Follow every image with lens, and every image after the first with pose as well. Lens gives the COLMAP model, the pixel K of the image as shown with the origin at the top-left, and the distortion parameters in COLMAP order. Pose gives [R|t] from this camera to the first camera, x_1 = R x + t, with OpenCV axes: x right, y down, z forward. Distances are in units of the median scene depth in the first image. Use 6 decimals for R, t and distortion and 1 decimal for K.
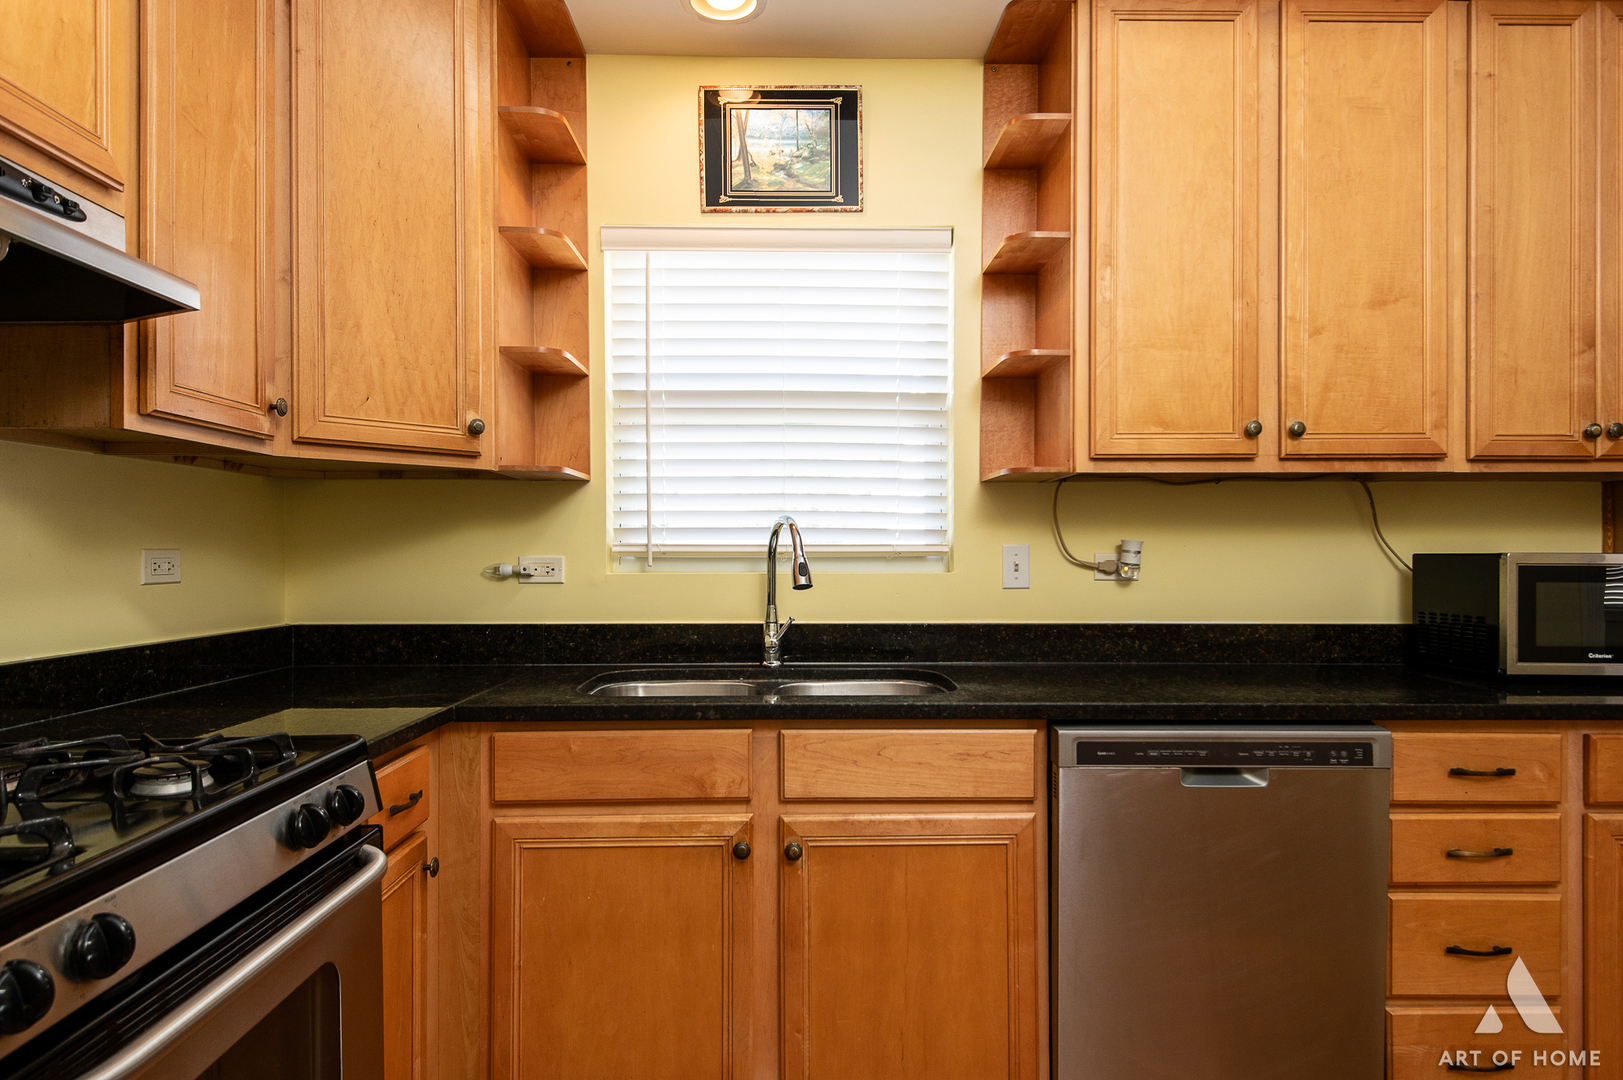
lens RADIAL K [[932.1, 0, 811.8], [0, 932.1, 546.0], [0, 0, 1]] dist [0.006686, -0.001735]
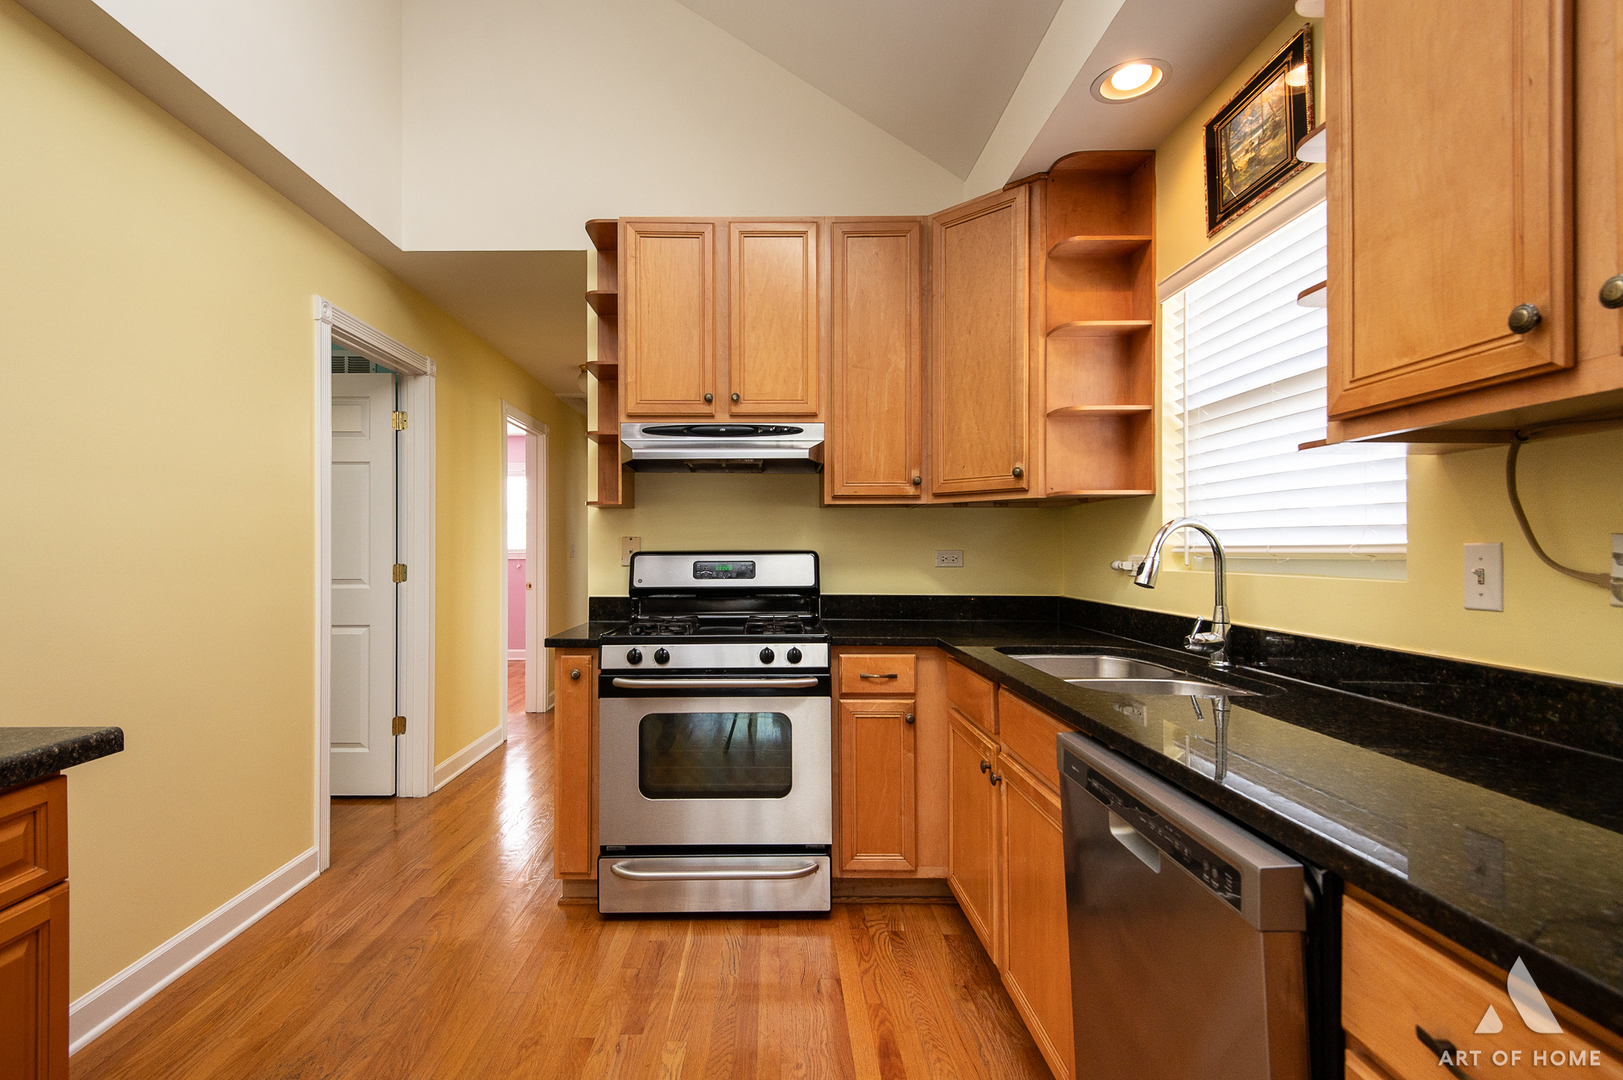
lens RADIAL K [[773.9, 0, 753.5], [0, 773.9, 542.9], [0, 0, 1]] dist [0.015060, -0.004069]
pose [[-0.048443, -0.009248, -0.998783, 0.847696], [0.003279, 0.999950, -0.009418, 0.001771], [0.998821, -0.003732, -0.048410, 0.541925]]
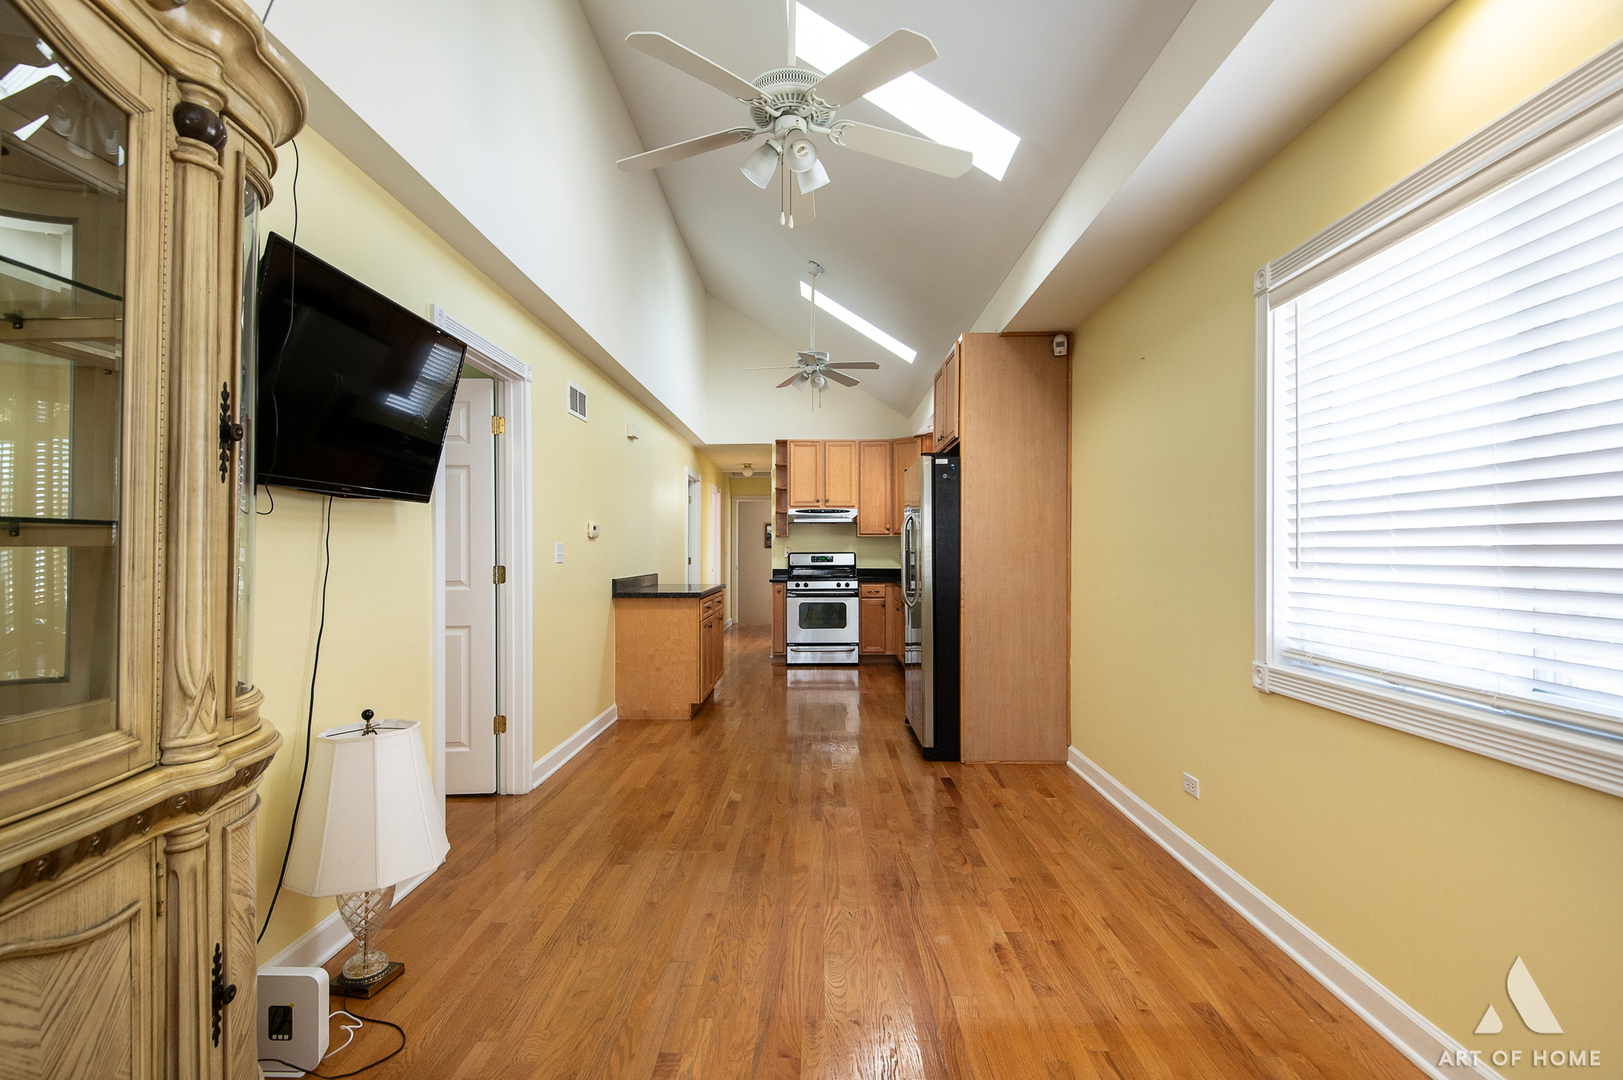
lens RADIAL K [[753.0, 0, 806.2], [0, 753.0, 543.5], [0, 0, 1]] dist [0.000518, 0.000001]
pose [[-0.045007, -0.007284, -0.998960, 3.254058], [0.001806, 0.999971, -0.007372, -0.013087], [0.998985, -0.002136, -0.044993, 0.512959]]
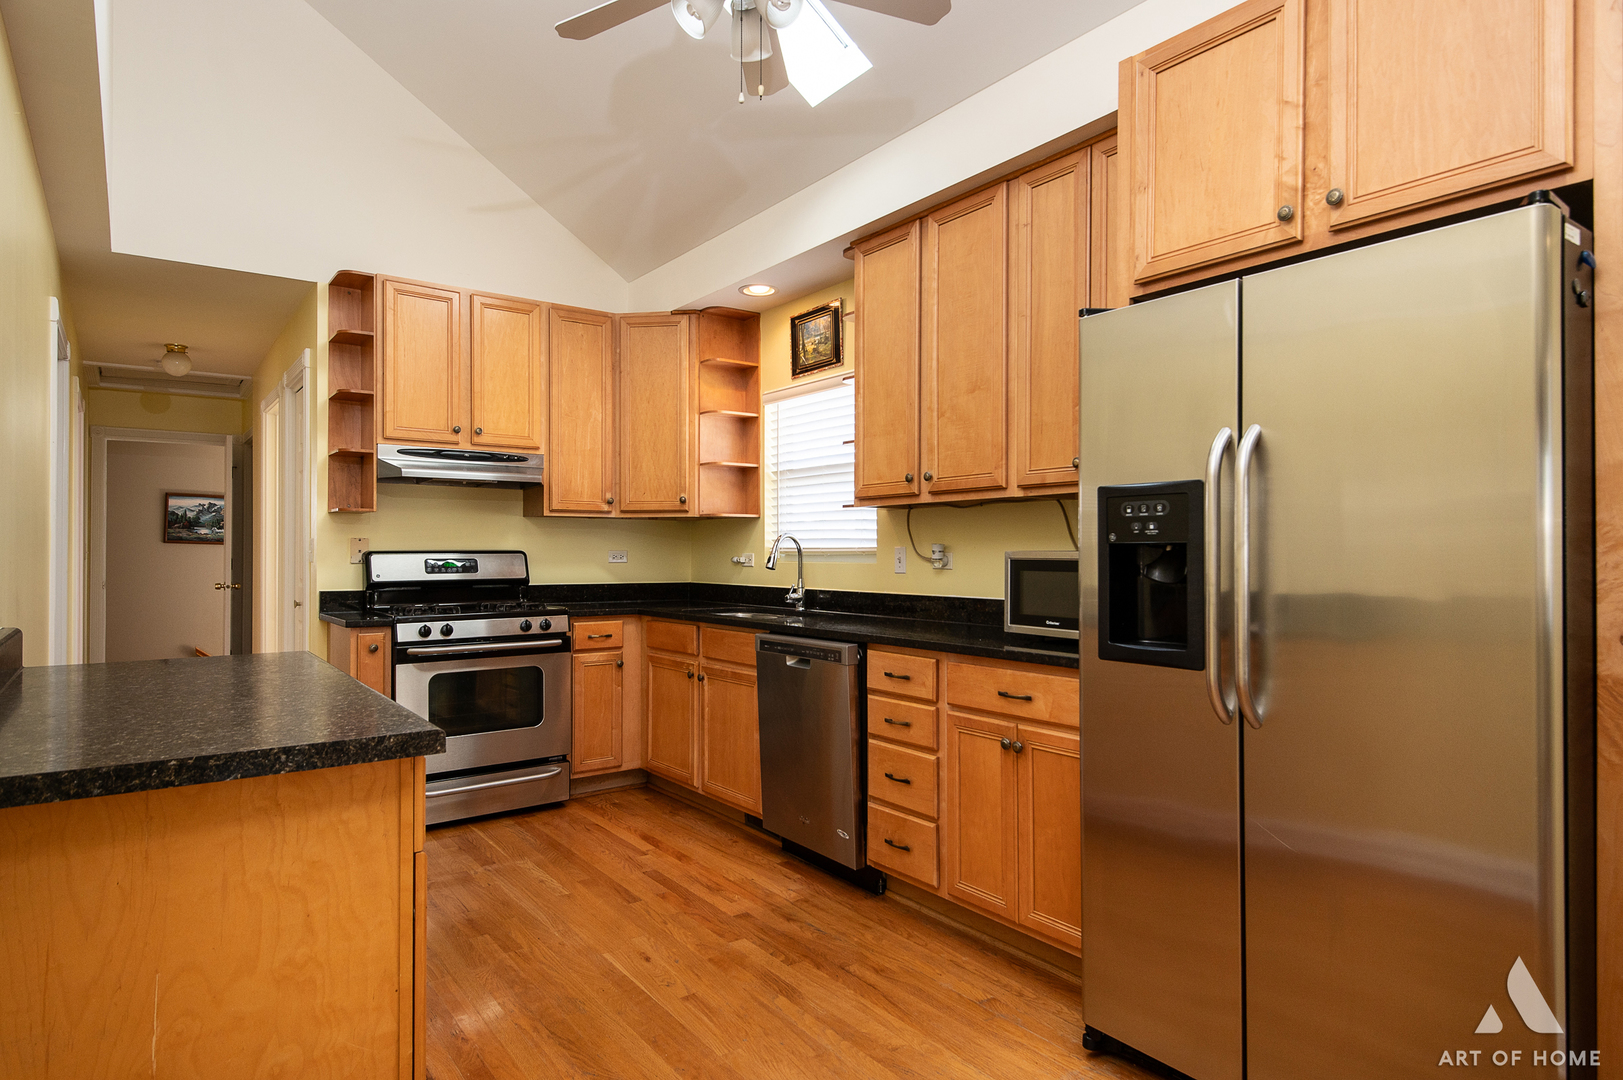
lens RADIAL K [[932.1, 0, 821.6], [0, 932.1, 550.1], [0, 0, 1]] dist [0.006686, -0.001735]
pose [[0.576156, -0.002394, -0.817336, 1.611744], [0.001989, 0.999997, -0.001527, 0.006811], [0.817337, -0.000746, 0.576159, -0.092620]]
